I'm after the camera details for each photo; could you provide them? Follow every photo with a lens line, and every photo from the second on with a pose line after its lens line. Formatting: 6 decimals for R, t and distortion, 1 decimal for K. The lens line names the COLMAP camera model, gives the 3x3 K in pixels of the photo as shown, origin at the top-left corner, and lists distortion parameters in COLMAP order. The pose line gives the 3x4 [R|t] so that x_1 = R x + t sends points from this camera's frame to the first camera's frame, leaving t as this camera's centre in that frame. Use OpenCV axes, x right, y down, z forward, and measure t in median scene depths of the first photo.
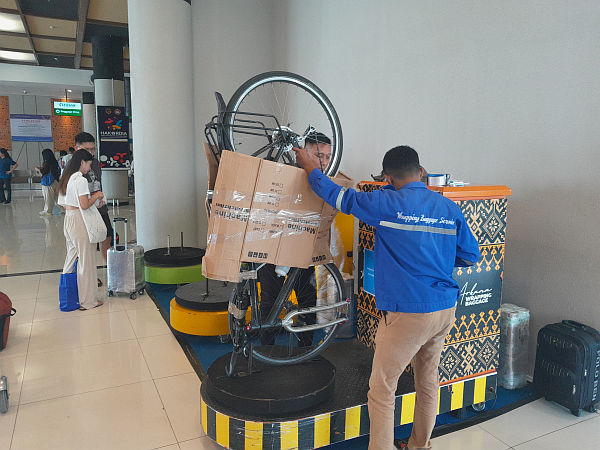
lens RADIAL K [[472.6, 0, 300.8], [0, 472.6, 227.6], [0, 0, 1]] dist [0.005649, 0.001011]
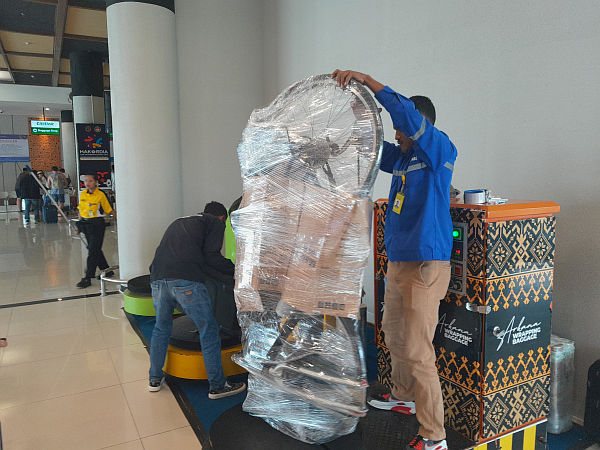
lens RADIAL K [[472.6, 0, 299.3], [0, 472.6, 222.0], [0, 0, 1]] dist [0.005649, 0.001011]
pose [[0.999200, -0.025378, 0.030910, -0.045969], [0.026643, 0.998794, -0.041250, -0.024199], [-0.029826, 0.042041, 0.998671, 0.133681]]
